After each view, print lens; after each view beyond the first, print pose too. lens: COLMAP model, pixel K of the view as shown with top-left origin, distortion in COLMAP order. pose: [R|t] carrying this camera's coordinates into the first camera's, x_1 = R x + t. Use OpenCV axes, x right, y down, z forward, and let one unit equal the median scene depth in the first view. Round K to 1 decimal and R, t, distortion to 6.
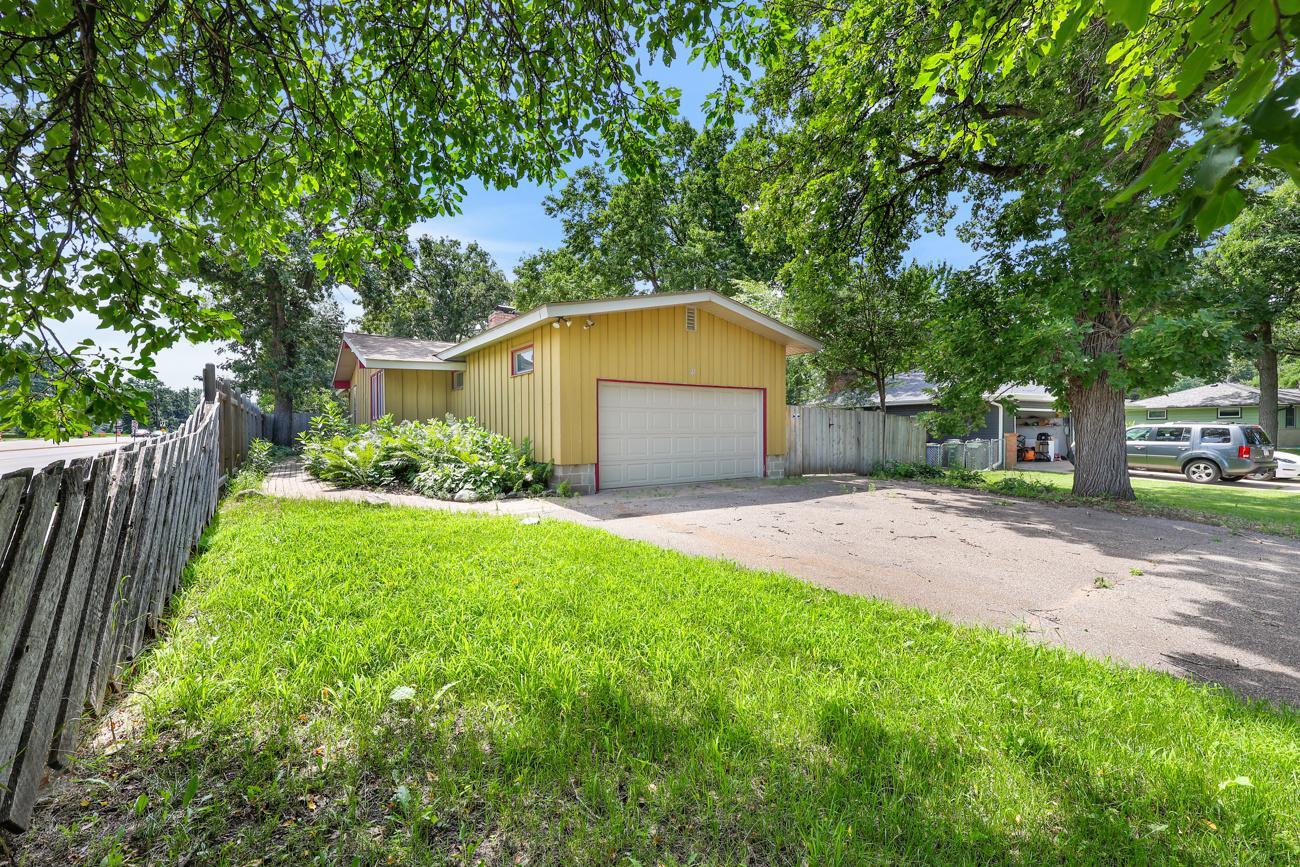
lens RADIAL K [[542.0, 0, 654.3], [0, 542.0, 415.1], [0, 0, 1]] dist [-0.001178, -0.000124]
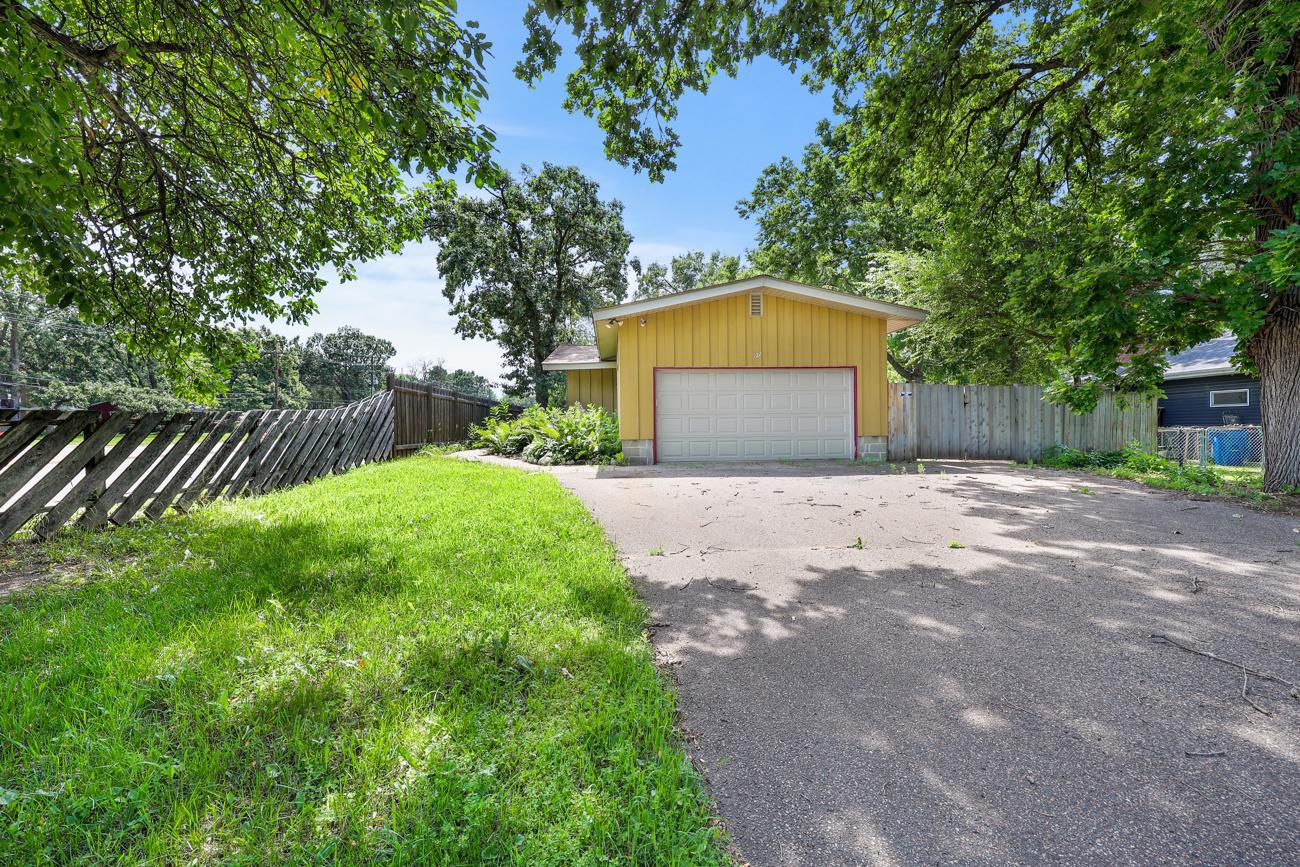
lens RADIAL K [[542.0, 0, 654.3], [0, 542.0, 415.1], [0, 0, 1]] dist [-0.001178, -0.000124]
pose [[0.852790, -0.019701, -0.521882, 0.440385], [0.023112, 0.999733, 0.000027, 0.031092], [0.521742, -0.012085, 0.853018, -0.006030]]
